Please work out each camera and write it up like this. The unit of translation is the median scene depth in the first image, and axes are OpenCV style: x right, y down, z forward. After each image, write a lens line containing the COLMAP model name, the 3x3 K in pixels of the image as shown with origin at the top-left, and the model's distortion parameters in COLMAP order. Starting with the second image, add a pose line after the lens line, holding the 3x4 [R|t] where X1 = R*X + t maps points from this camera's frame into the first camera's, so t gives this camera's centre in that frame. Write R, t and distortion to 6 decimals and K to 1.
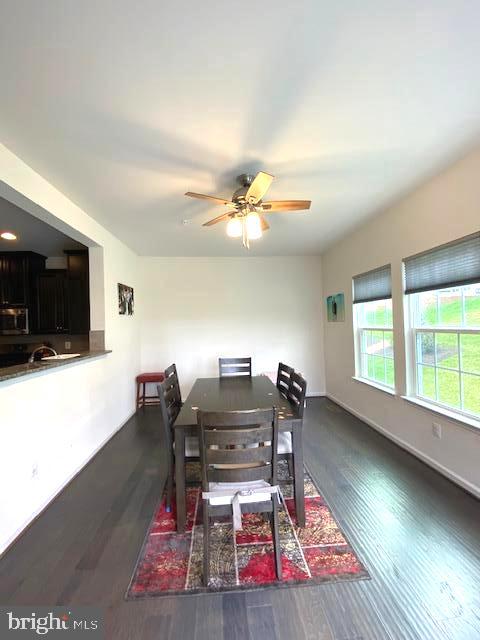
lens RADIAL K [[260.0, 0, 240.9], [0, 260.0, 319.4], [0, 0, 1]] dist [0.012853, -0.005486]
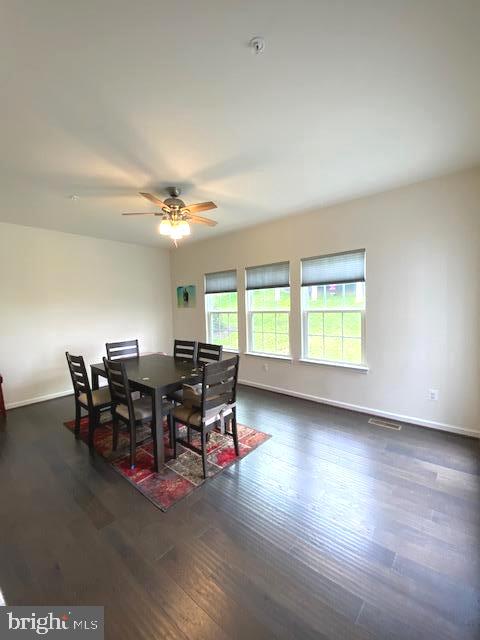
lens RADIAL K [[260.0, 0, 244.7], [0, 260.0, 315.6], [0, 0, 1]] dist [0.012853, -0.005486]
pose [[0.686113, -0.015729, 0.727325, -0.510527], [-0.005913, 0.999613, 0.027195, 0.017011], [-0.727471, -0.022959, 0.685755, -0.086831]]
